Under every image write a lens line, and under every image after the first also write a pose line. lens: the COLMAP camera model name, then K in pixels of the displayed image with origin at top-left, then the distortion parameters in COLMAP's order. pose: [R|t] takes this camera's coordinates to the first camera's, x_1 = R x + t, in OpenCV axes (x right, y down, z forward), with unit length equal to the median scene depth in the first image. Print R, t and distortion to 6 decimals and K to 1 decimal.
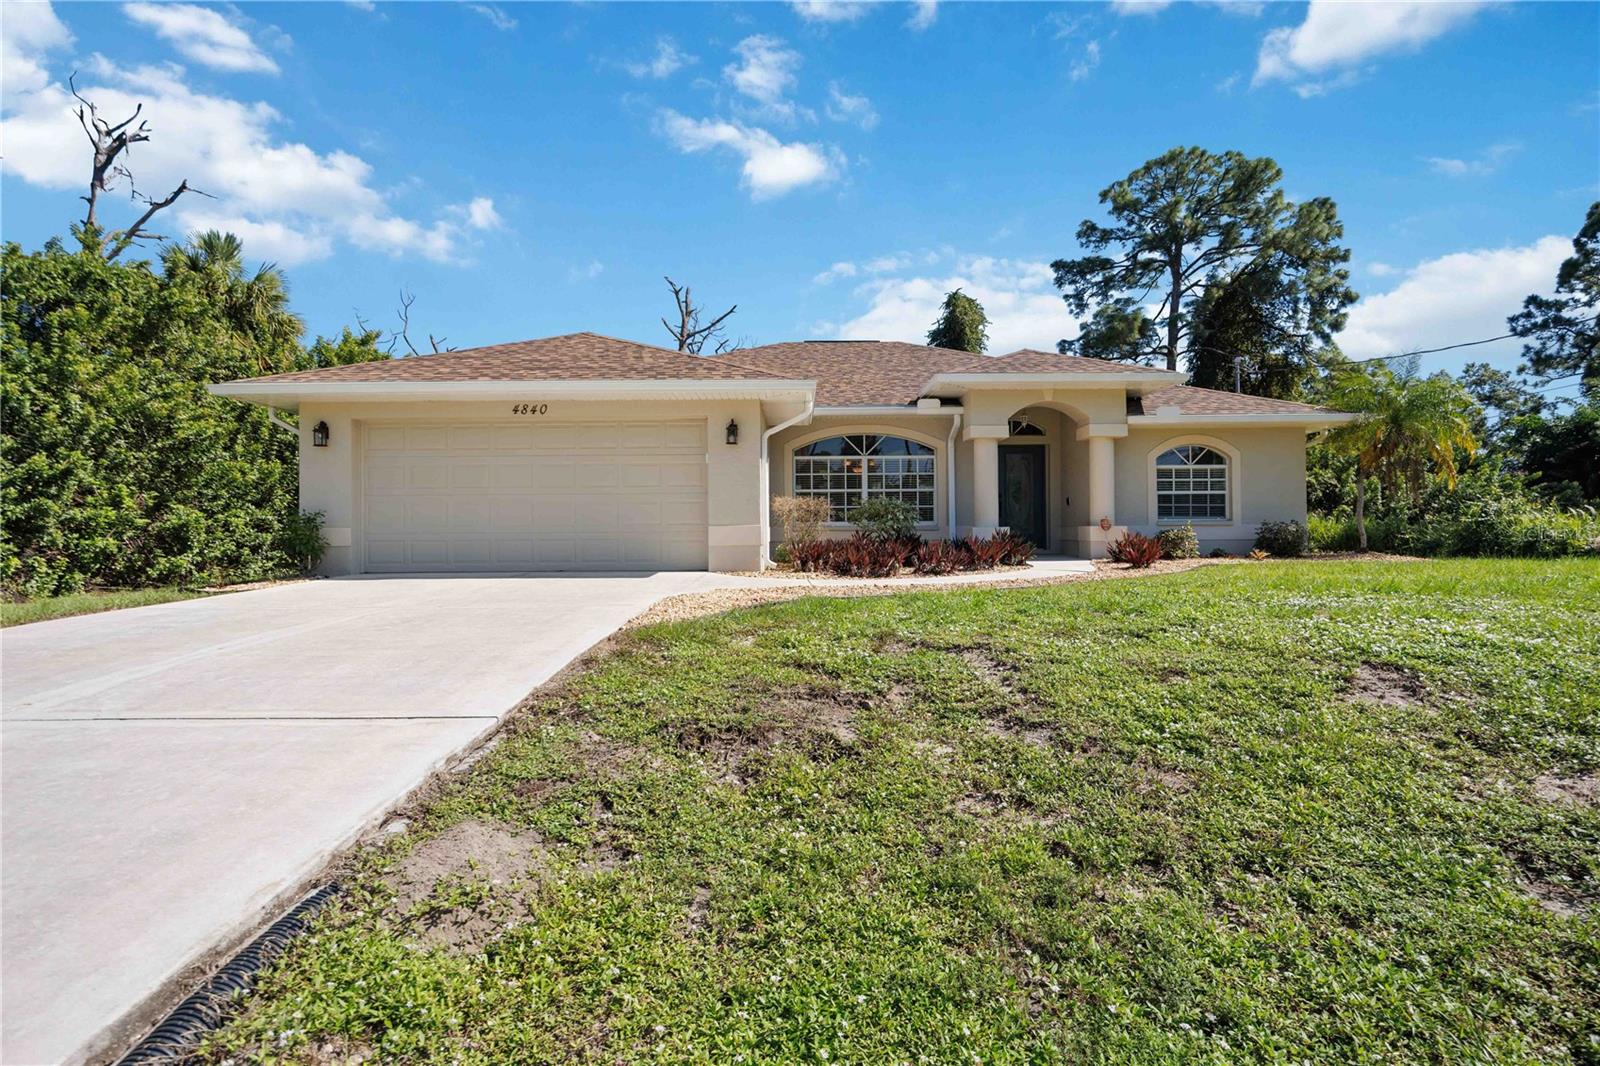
lens RADIAL K [[842.2, 0, 800.1], [0, 842.2, 518.5], [0, 0, 1]] dist [-0.003564, -0.003531]
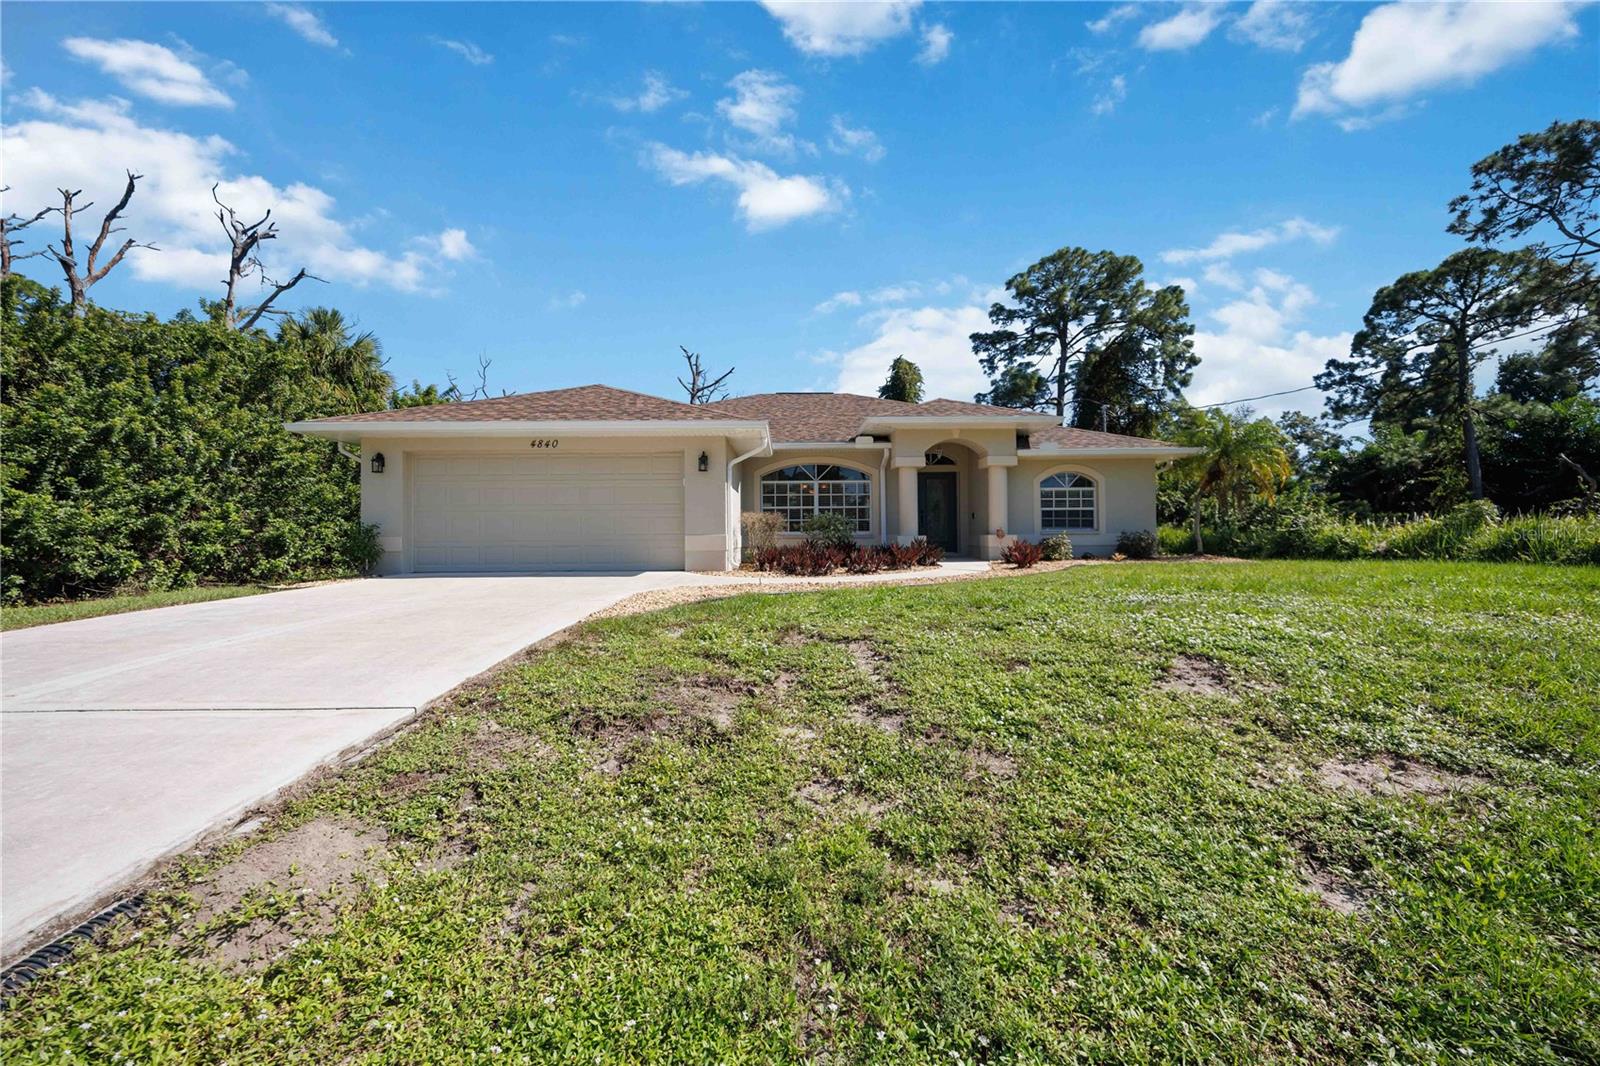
lens RADIAL K [[627.8, 0, 795.4], [0, 627.8, 523.6], [0, 0, 1]] dist [-0.000319, -0.000221]
pose [[0.999967, -0.000273, 0.008092, 0.043449], [0.000326, 0.999979, -0.006517, -0.002220], [-0.008090, 0.006519, 0.999946, 0.042493]]
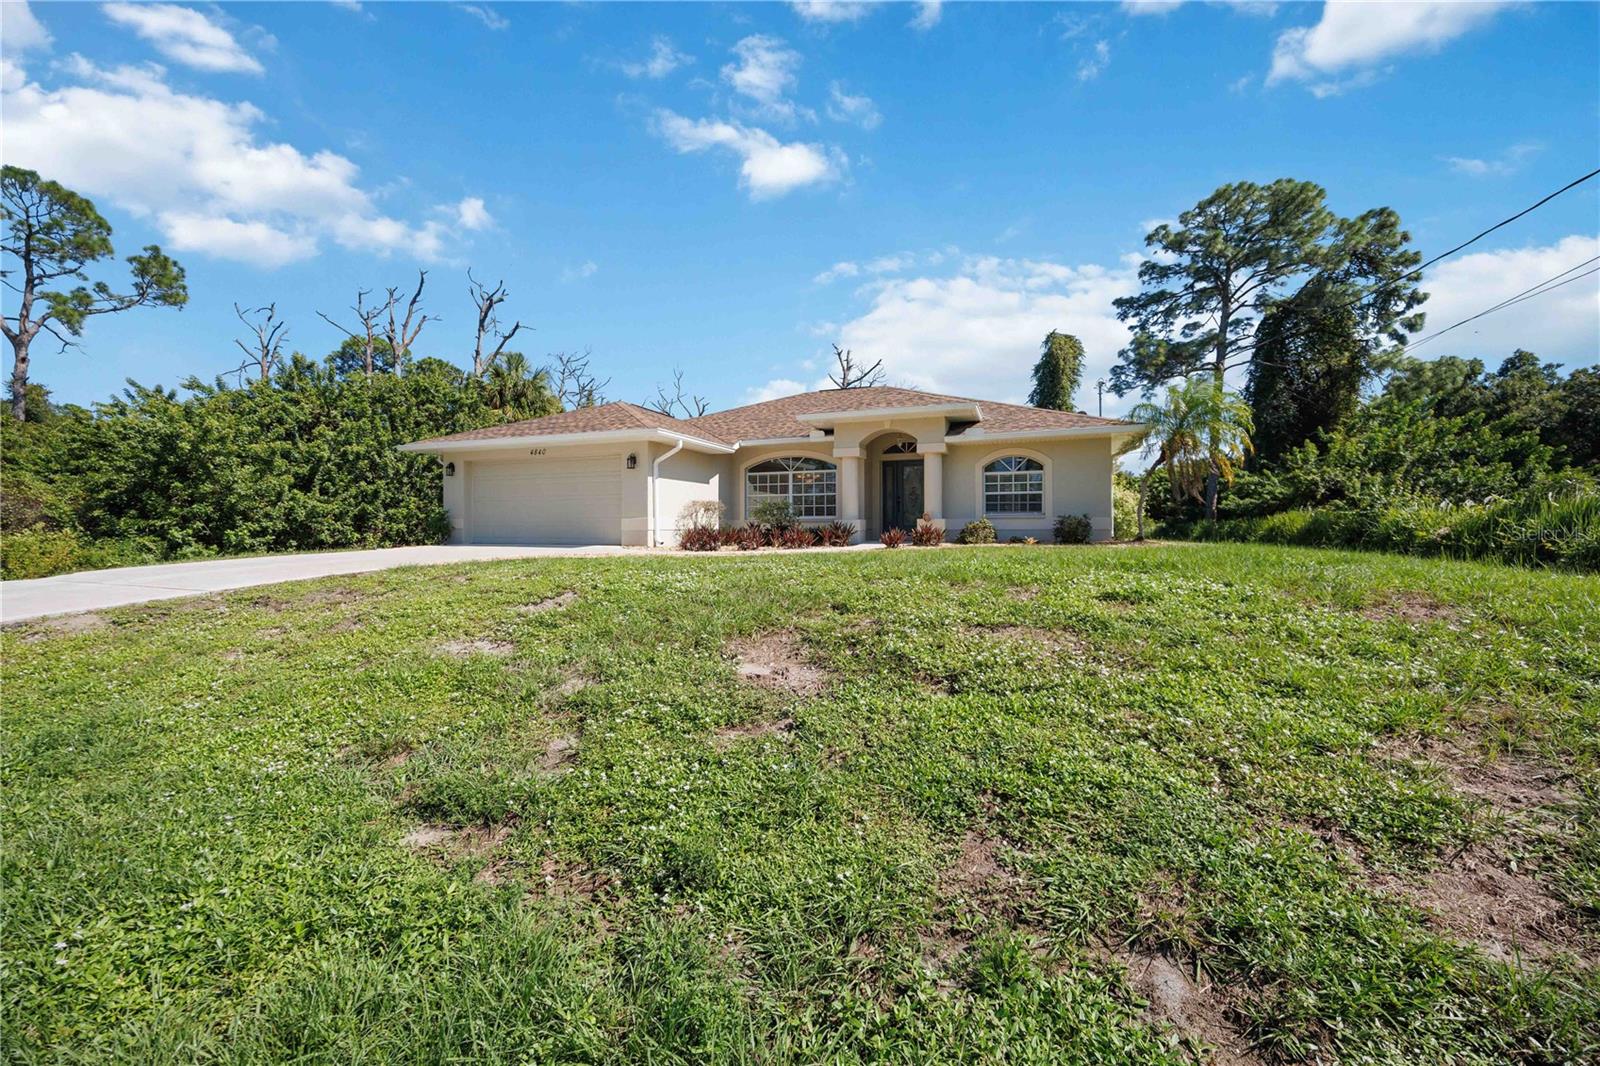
lens RADIAL K [[602.4, 0, 800.0], [0, 602.4, 533.0], [0, 0, 1]] dist [0.007699, 0.000005]
pose [[0.932377, 0.010869, -0.361324, 0.557748], [0.002881, 0.999293, 0.037496, -0.005391], [0.361476, -0.036001, 0.931686, 0.016424]]
